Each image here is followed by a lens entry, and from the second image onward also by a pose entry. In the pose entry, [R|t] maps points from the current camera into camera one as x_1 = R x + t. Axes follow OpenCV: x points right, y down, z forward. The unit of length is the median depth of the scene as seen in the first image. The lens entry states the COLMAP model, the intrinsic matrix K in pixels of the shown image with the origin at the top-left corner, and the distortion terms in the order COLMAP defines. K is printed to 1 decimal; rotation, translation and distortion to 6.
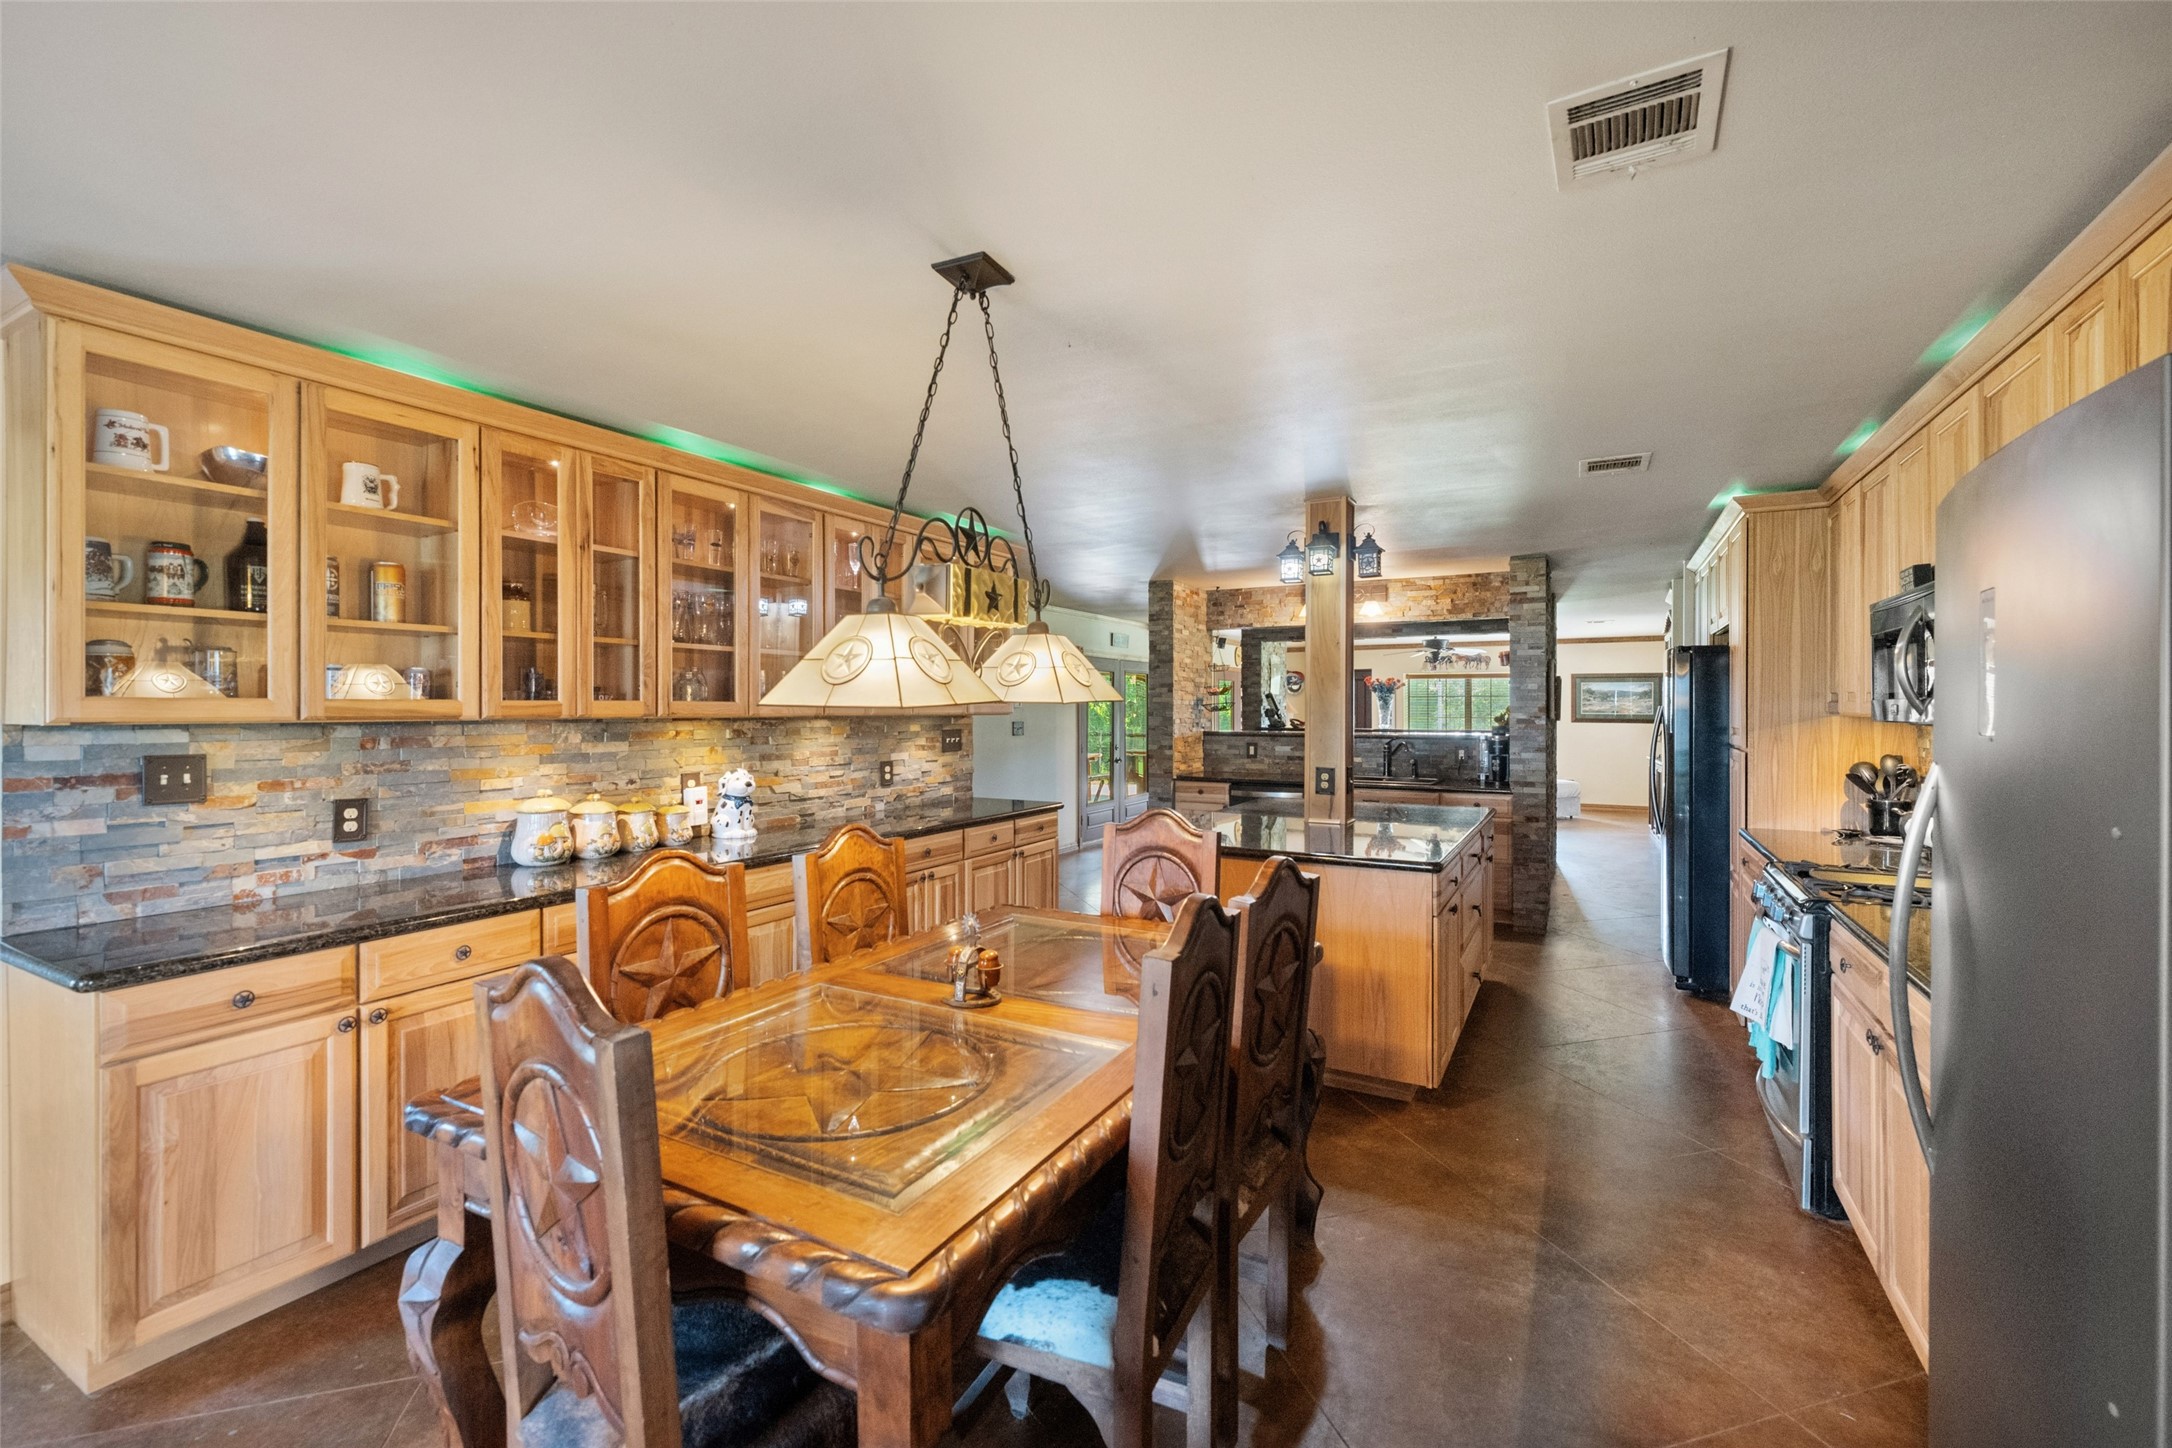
lens RADIAL K [[938.3, 0, 1084.5], [0, 938.3, 711.5], [0, 0, 1]] dist [0.000147, 0.000033]
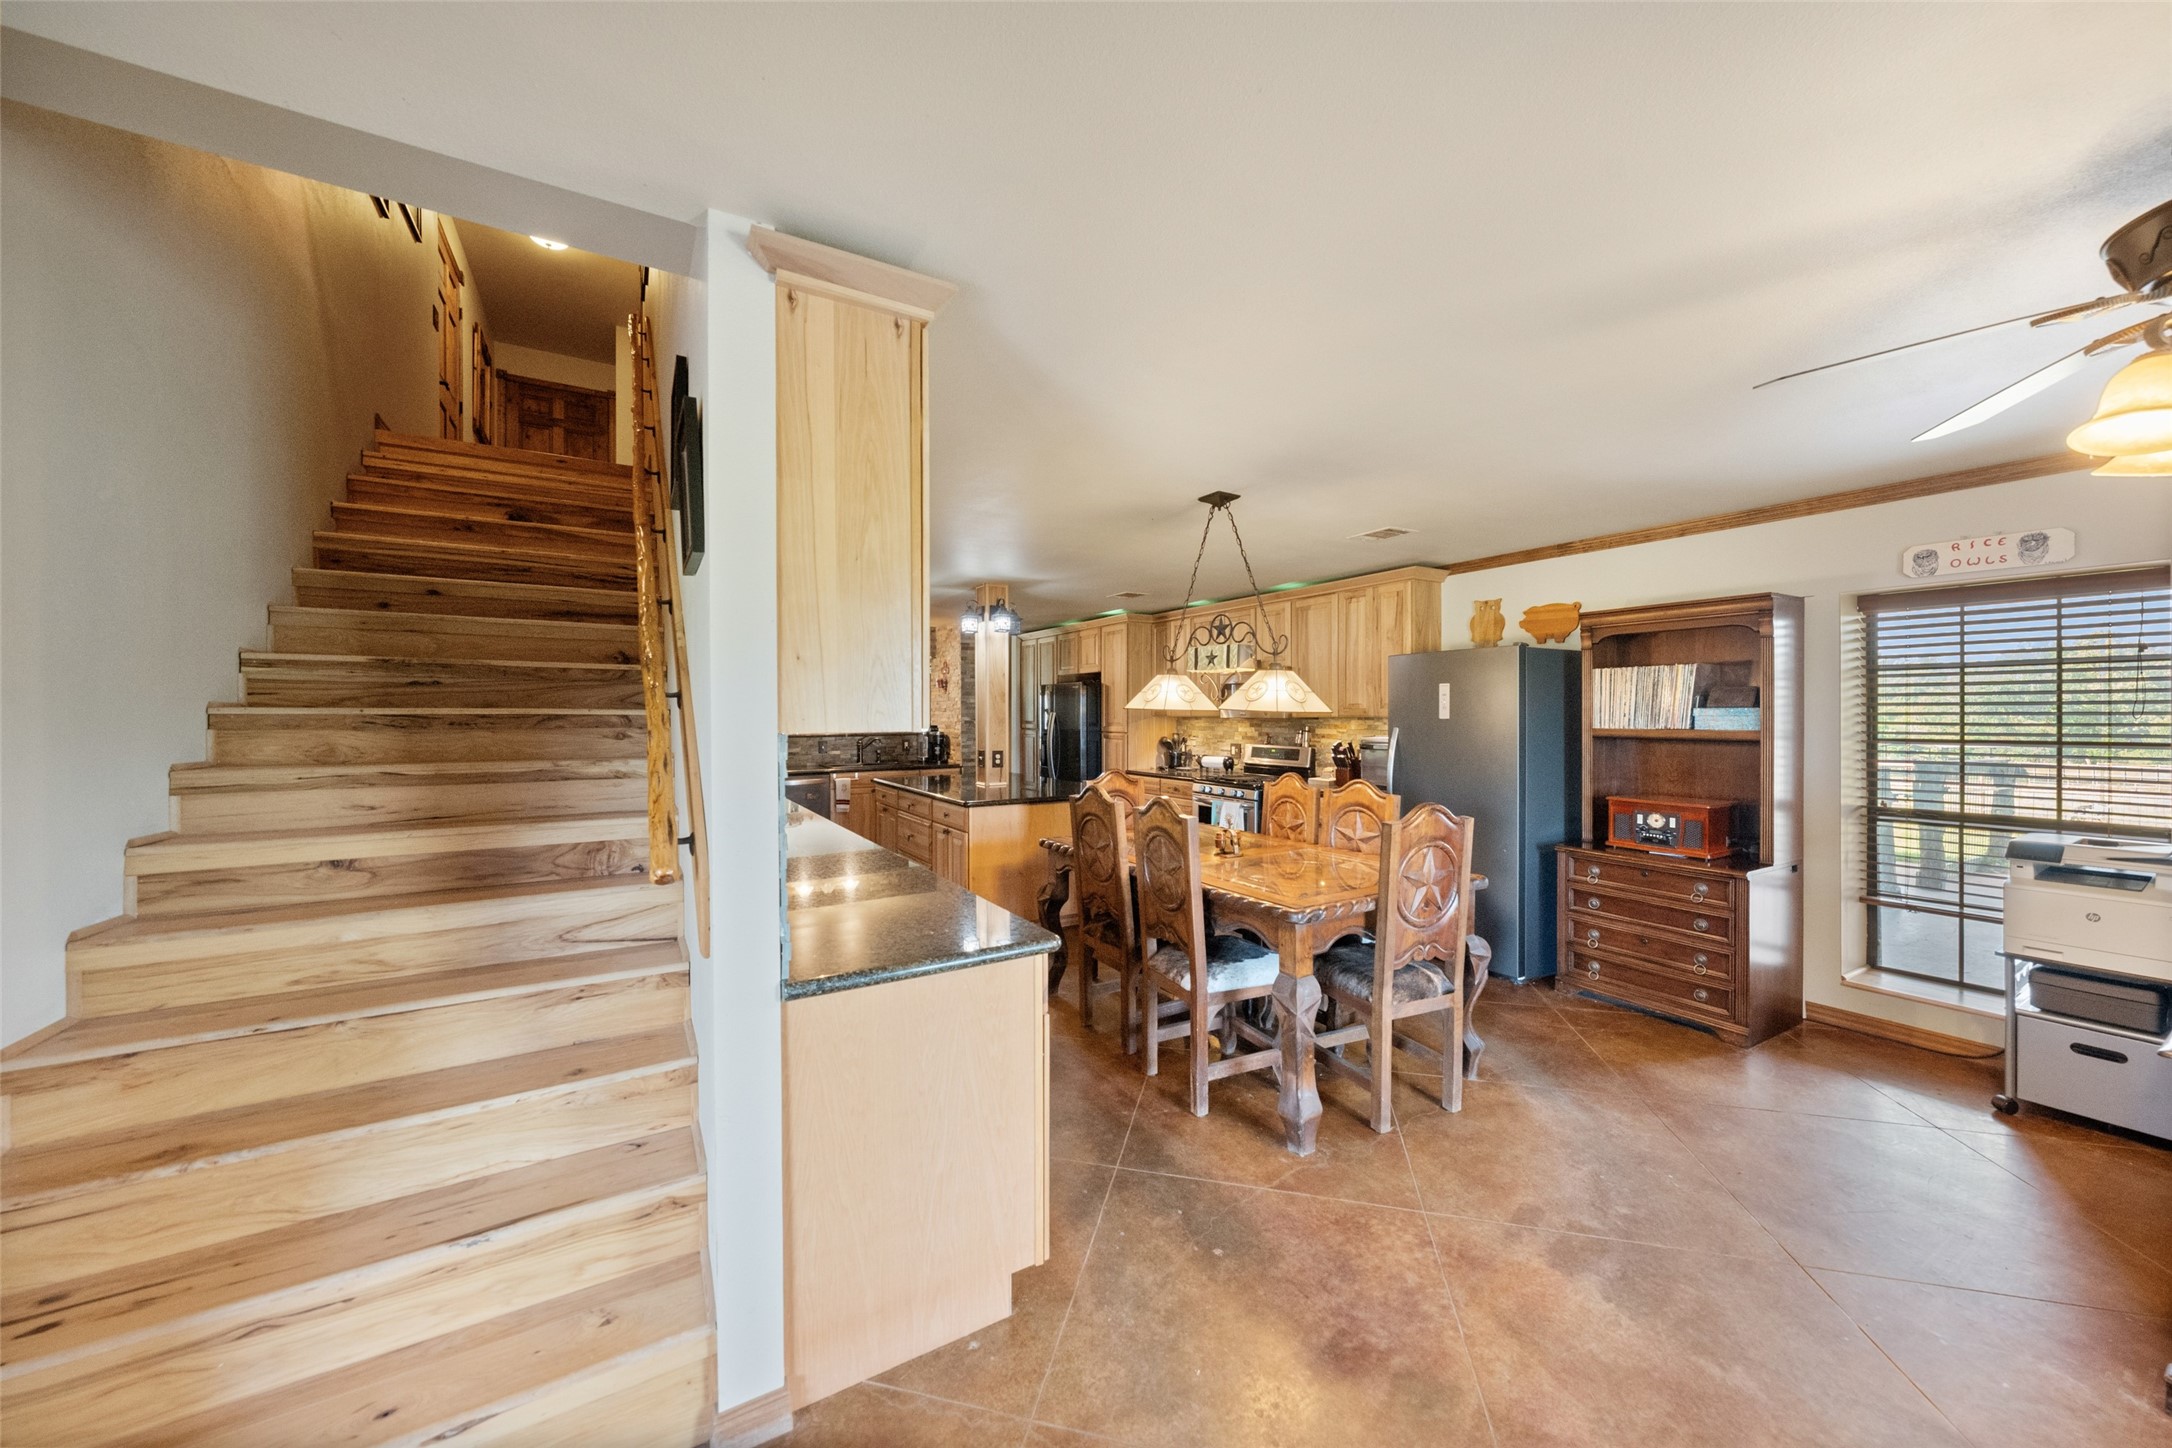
lens RADIAL K [[798.1, 0, 1088.6], [0, 798.1, 718.5], [0, 0, 1]] dist [0.000019, 0.000000]
pose [[0.498760, -0.008216, 0.866701, -0.537730], [0.008418, 0.999954, 0.004635, -0.000745], [-0.866699, 0.004984, 0.498806, 0.109810]]
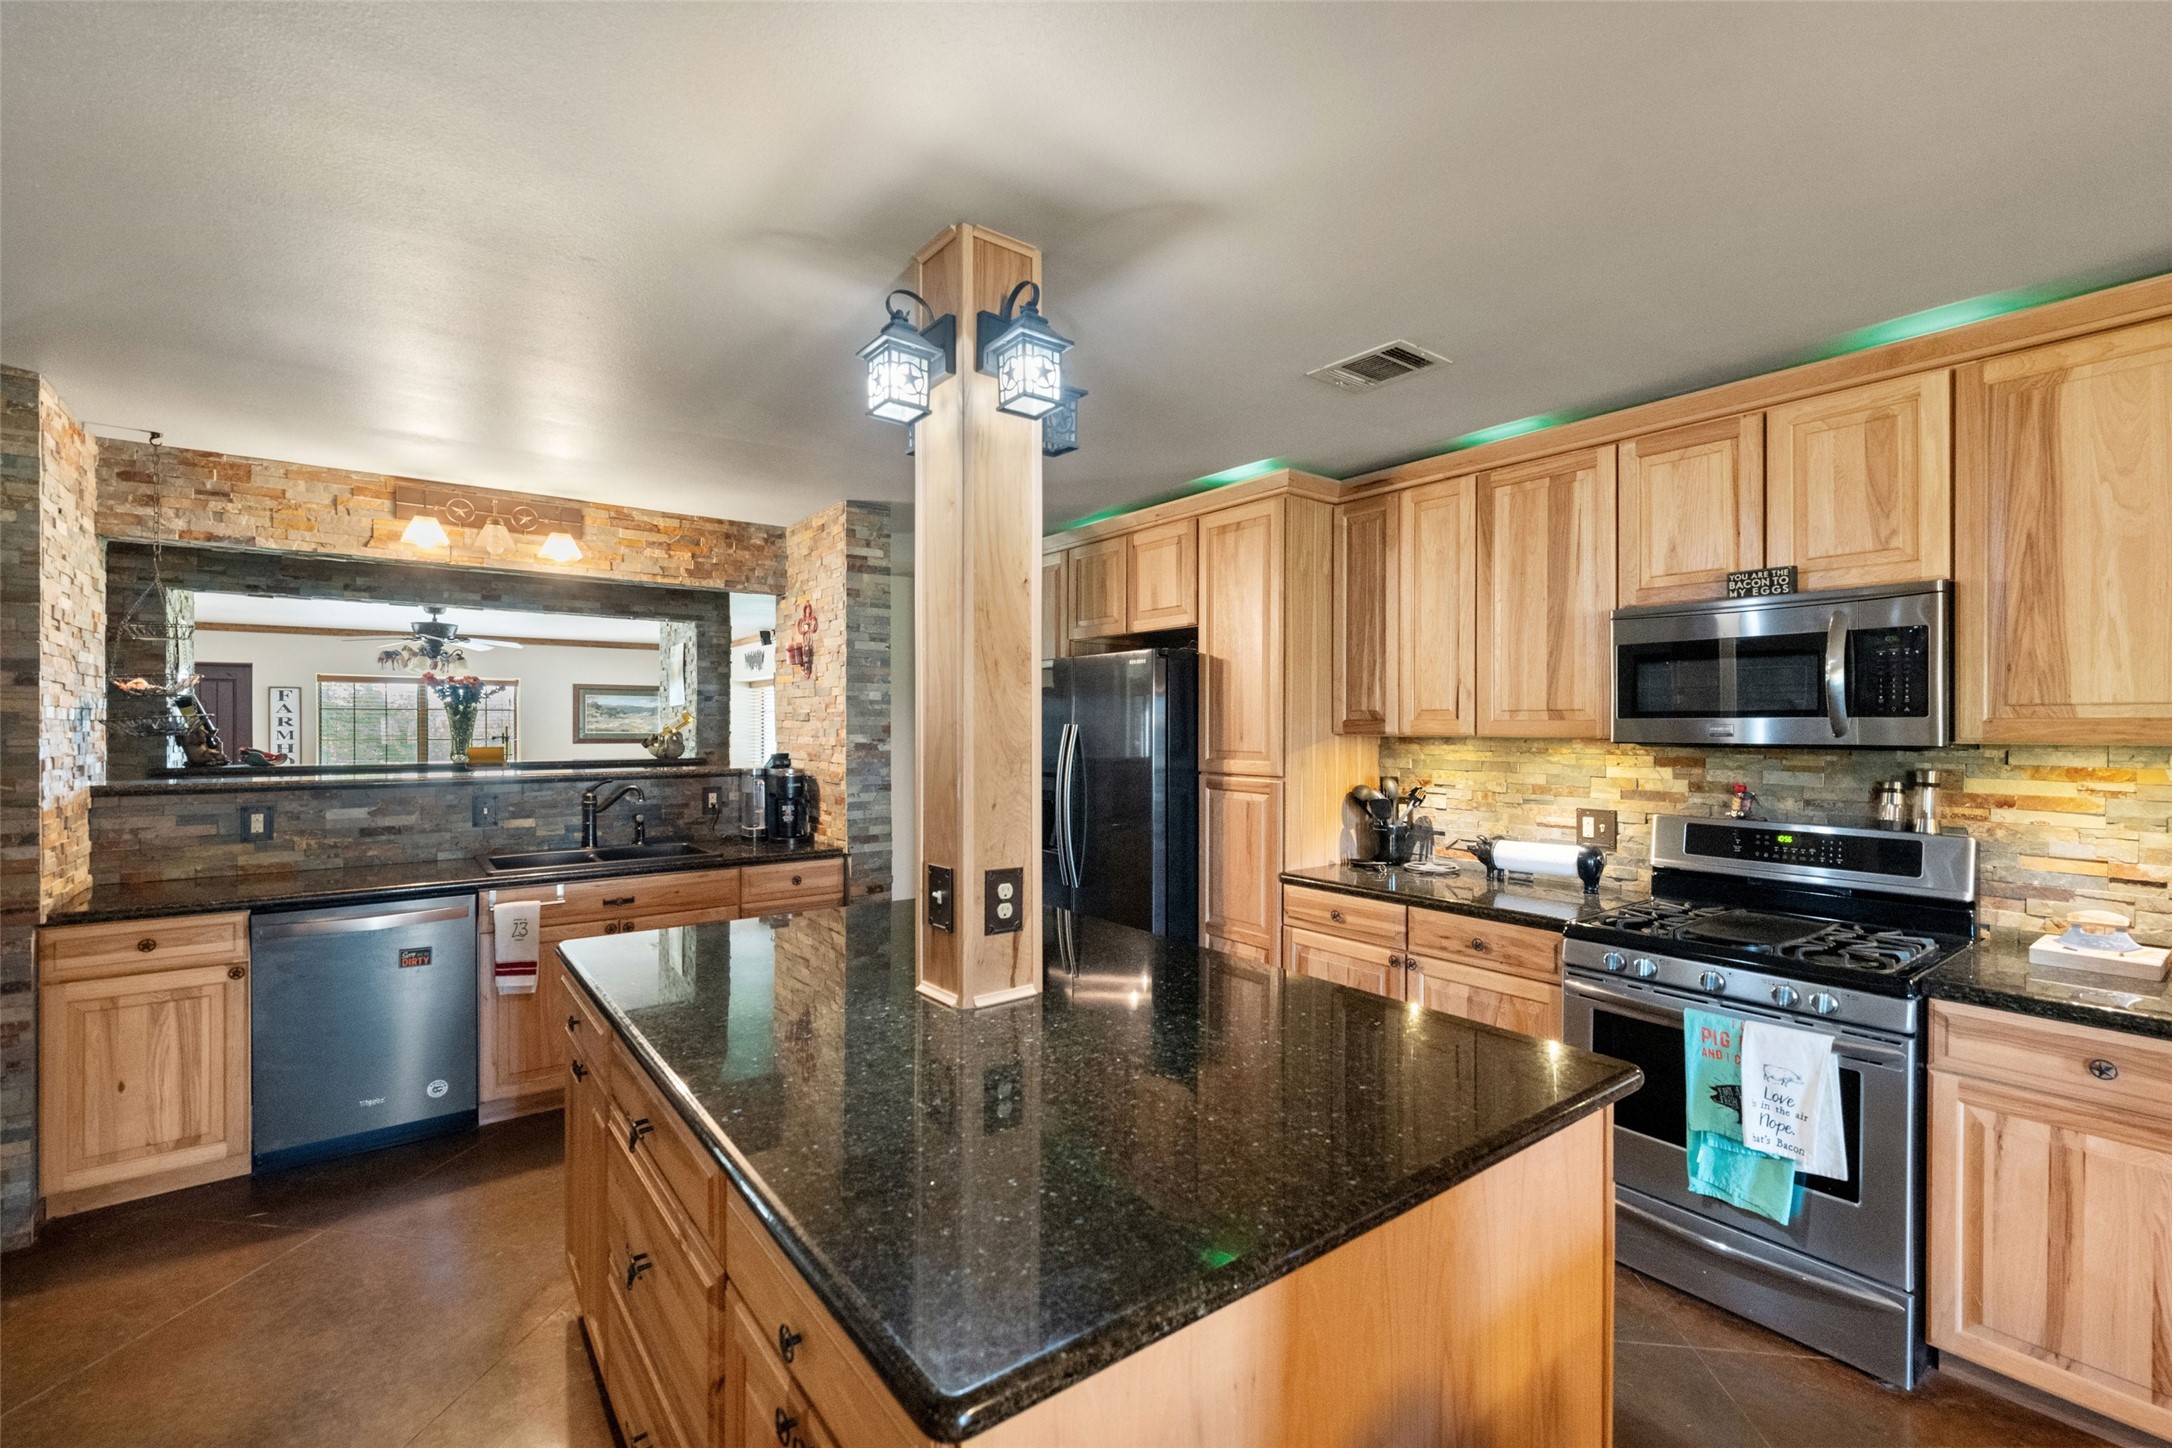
lens RADIAL K [[938.3, 0, 1086.0], [0, 938.3, 727.4], [0, 0, 1]] dist [0.000147, 0.000033]
pose [[0.405004, -0.002476, 0.914311, -0.074083], [0.003826, 0.999992, 0.001014, -0.003238], [-0.914307, 0.003088, 0.405011, 0.495764]]
